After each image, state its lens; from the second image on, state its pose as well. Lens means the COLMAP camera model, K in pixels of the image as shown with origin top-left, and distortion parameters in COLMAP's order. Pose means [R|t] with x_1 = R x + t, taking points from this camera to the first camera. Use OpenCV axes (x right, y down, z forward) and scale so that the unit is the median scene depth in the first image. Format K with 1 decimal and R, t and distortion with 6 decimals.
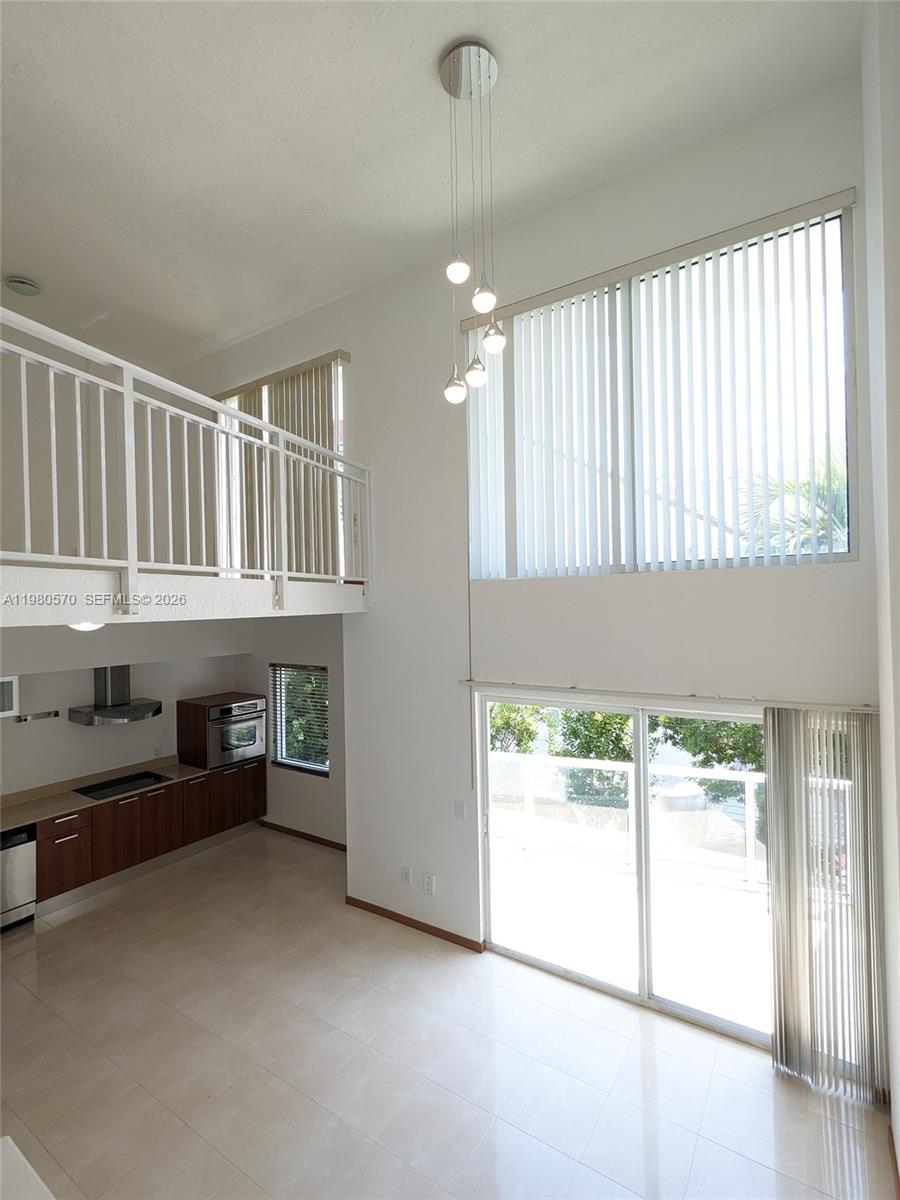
lens RADIAL K [[562.6, 0, 440.7], [0, 562.6, 602.0], [0, 0, 1]] dist [-0.001295, 0.000877]
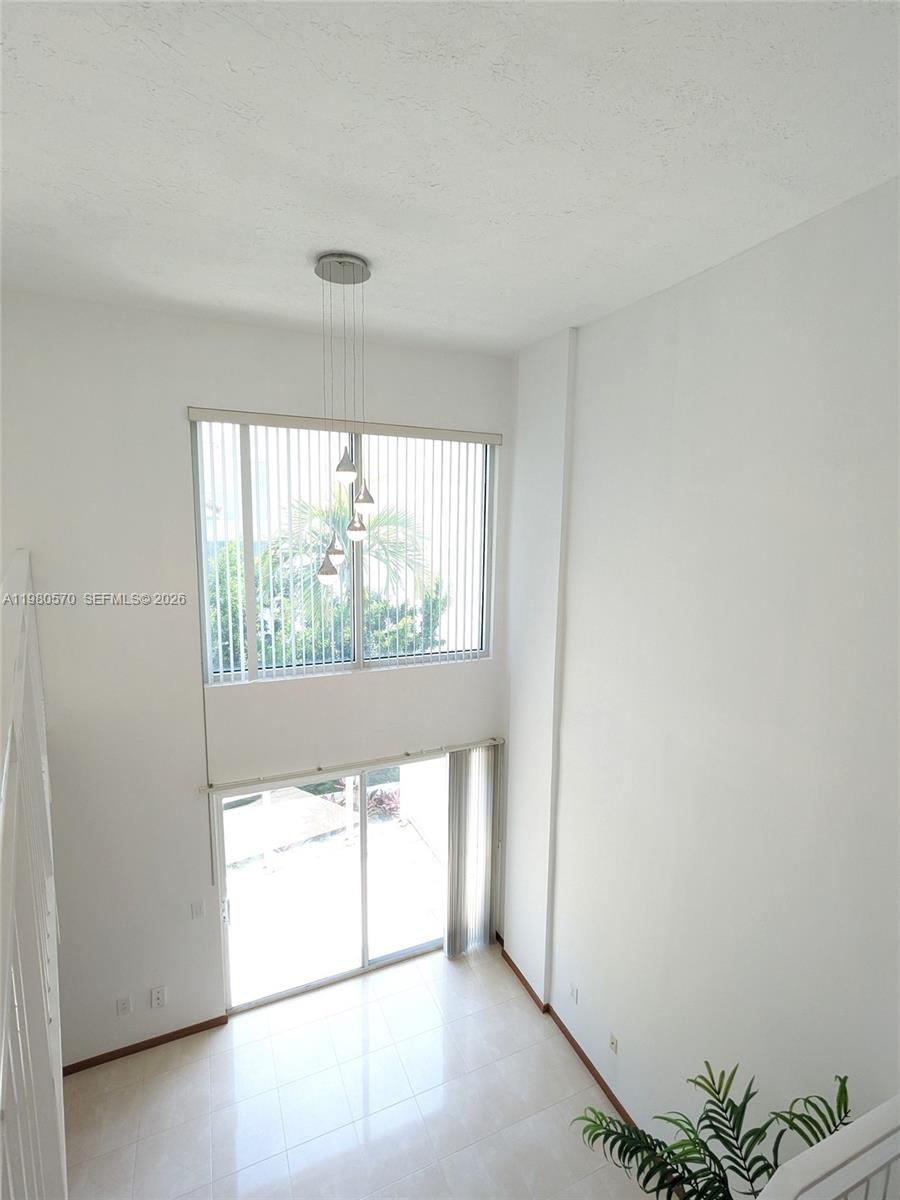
lens RADIAL K [[562.6, 0, 440.7], [0, 562.6, 602.0], [0, 0, 1]] dist [-0.001295, 0.000877]
pose [[0.542876, -0.094468, 0.834482, -0.451379], [-0.025844, 0.991303, 0.129034, -0.274780], [-0.839415, -0.091616, 0.535714, 0.136310]]
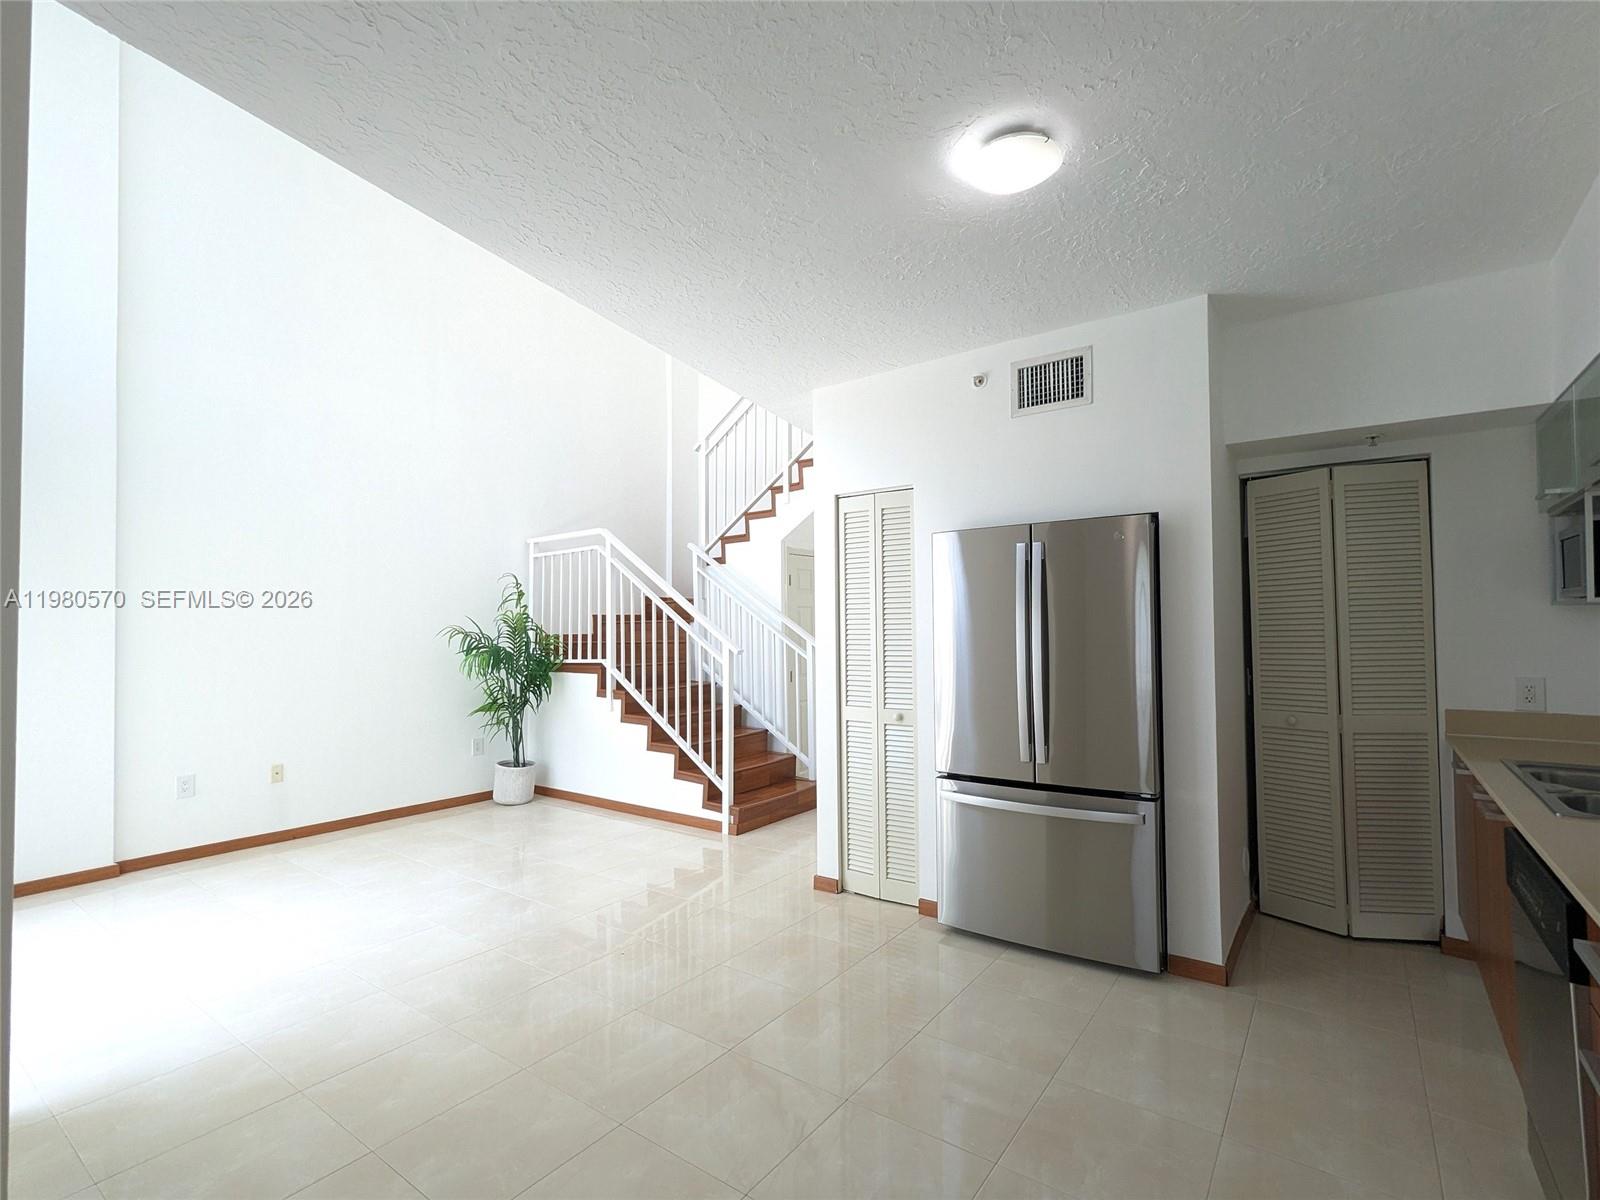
lens RADIAL K [[757.7, 0, 804.4], [0, 757.7, 604.1], [0, 0, 1]] dist [-0.002796, -0.000315]
pose [[-0.998729, 0.034667, 0.036598, -0.435592], [0.033448, 0.998882, -0.033417, 0.278801], [-0.037716, -0.032150, -0.998771, 1.252861]]
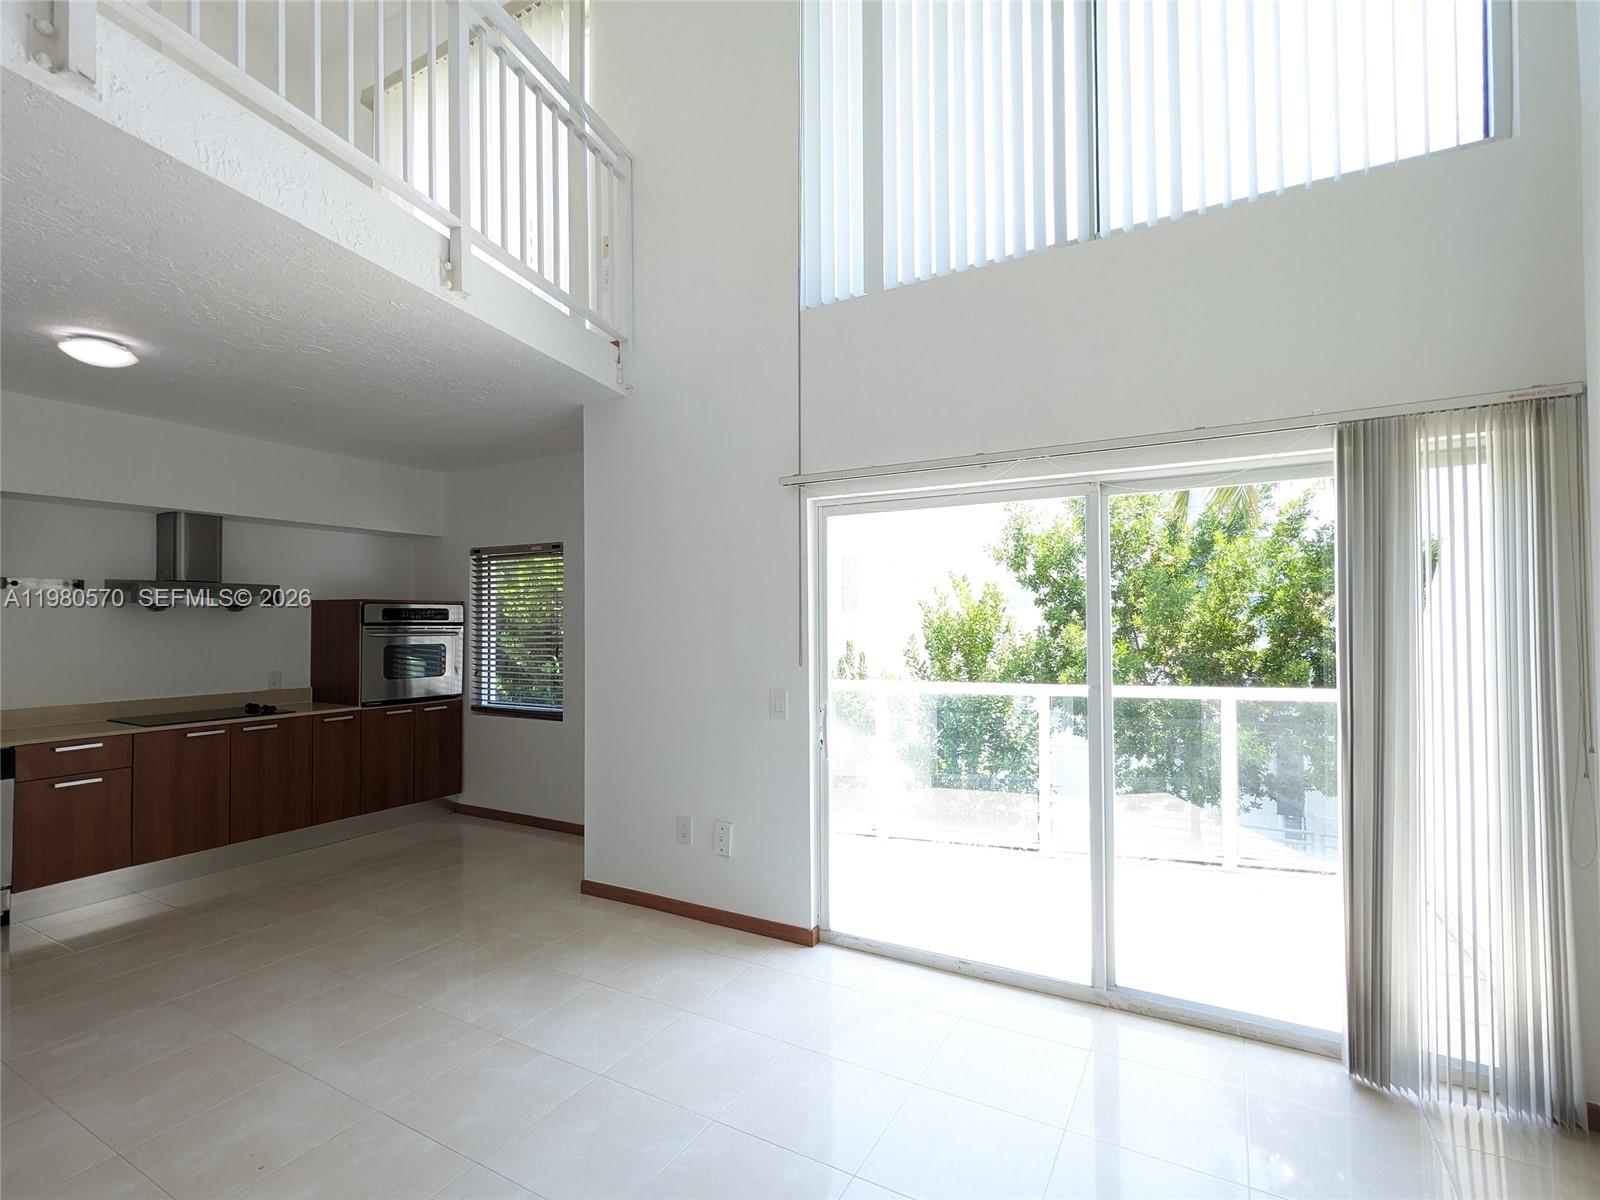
lens RADIAL K [[750.9, 0, 796.9], [0, 750.9, 611.0], [0, 0, 1]] dist [0.000547, -0.000472]
pose [[0.997252, 0.014620, 0.072634, -0.003932], [-0.014168, 0.999877, -0.006743, 0.244429], [-0.072723, 0.005695, 0.997336, 0.195438]]
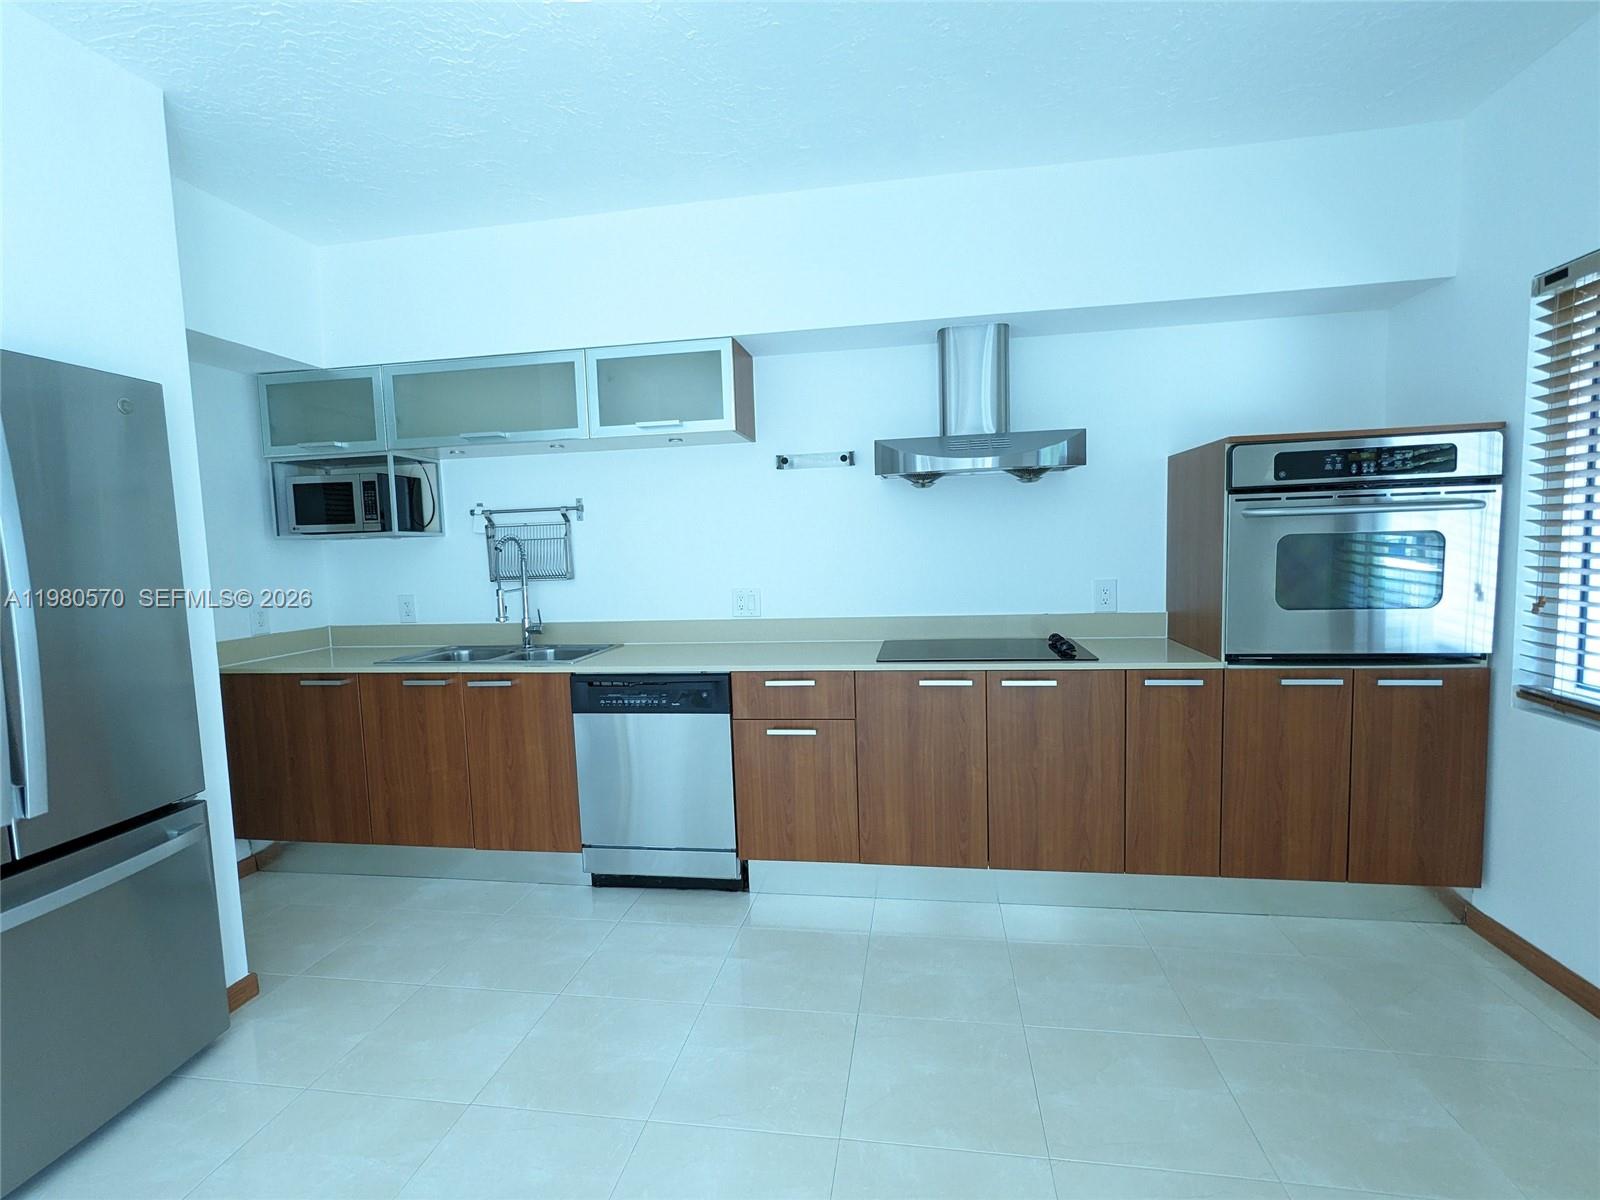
lens RADIAL K [[757.7, 0, 804.4], [0, 757.7, 604.1], [0, 0, 1]] dist [-0.002796, -0.000315]
pose [[0.415761, 0.077952, -0.906127, -0.184496], [0.034296, 0.994268, 0.101271, 0.277545], [0.908827, -0.073181, 0.410704, 0.799289]]
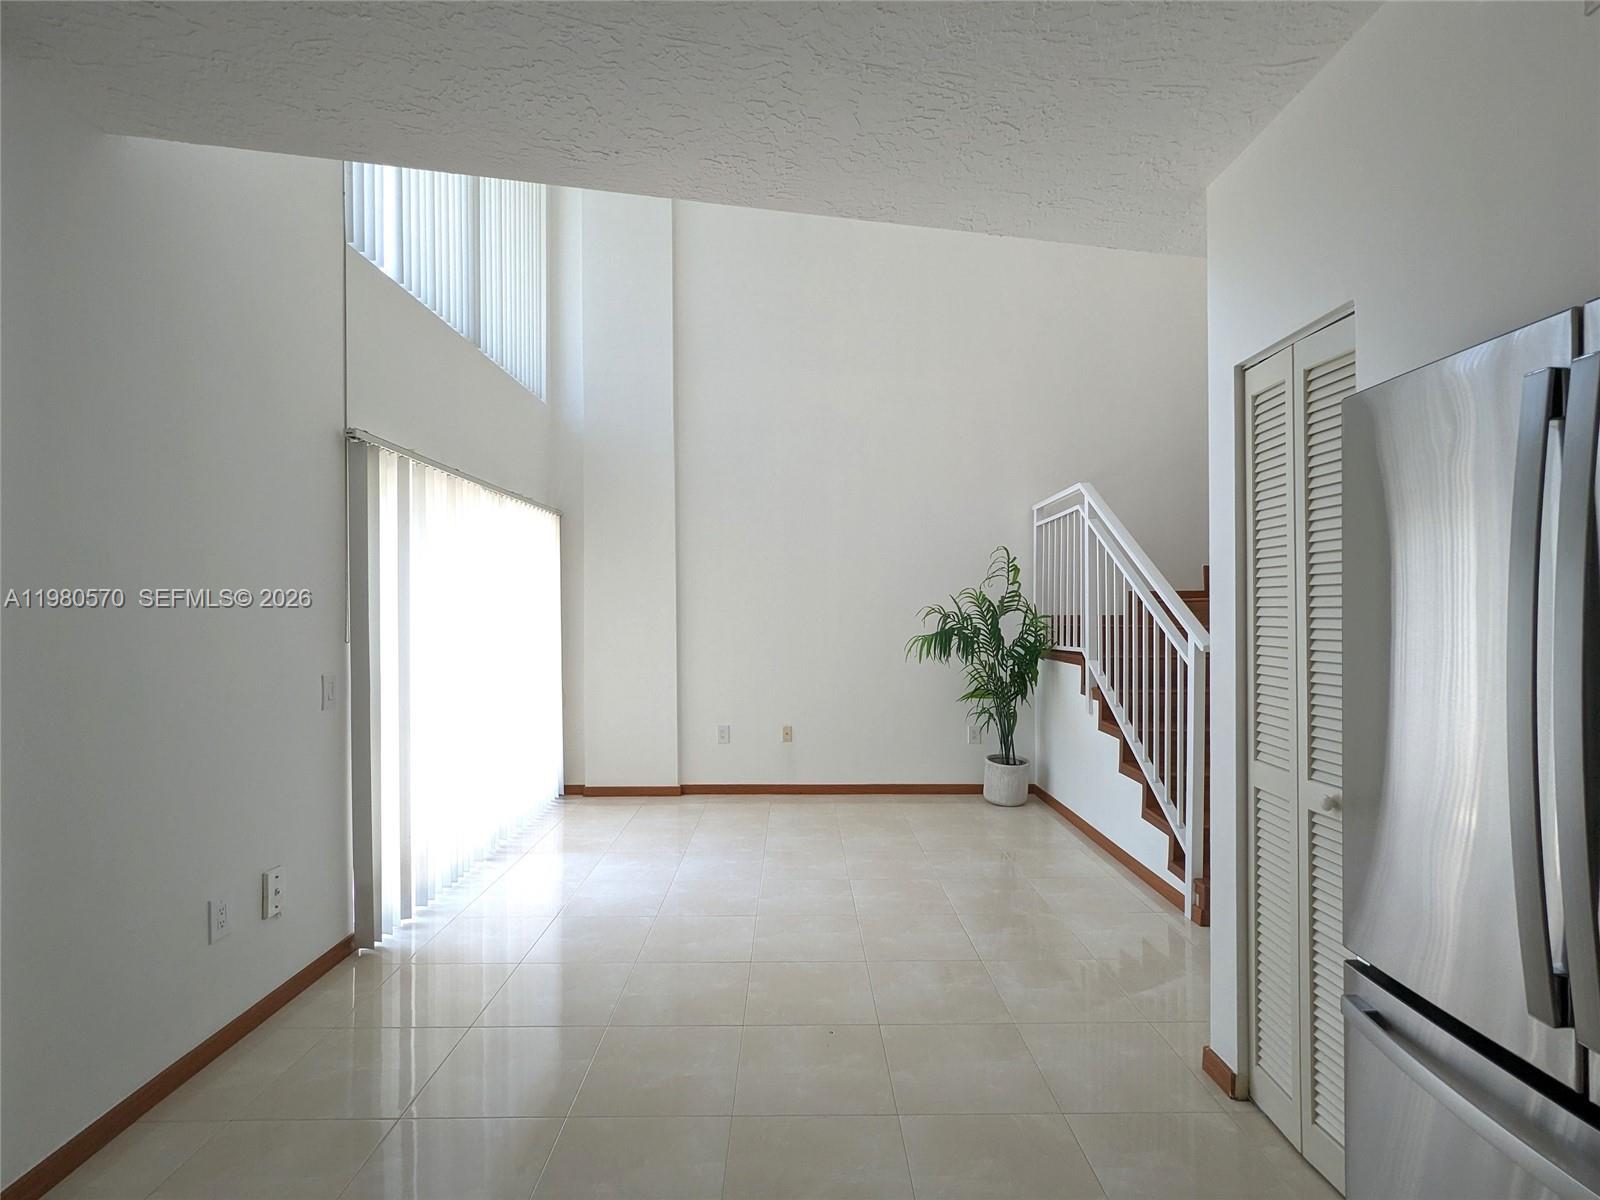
lens RADIAL K [[757.7, 0, 804.4], [0, 757.7, 604.1], [0, 0, 1]] dist [-0.002796, -0.000315]
pose [[-0.564122, 0.030256, 0.825137, -0.651917], [0.014114, 0.999536, -0.027001, 0.281086], [-0.825571, -0.003585, -0.564287, 0.906947]]
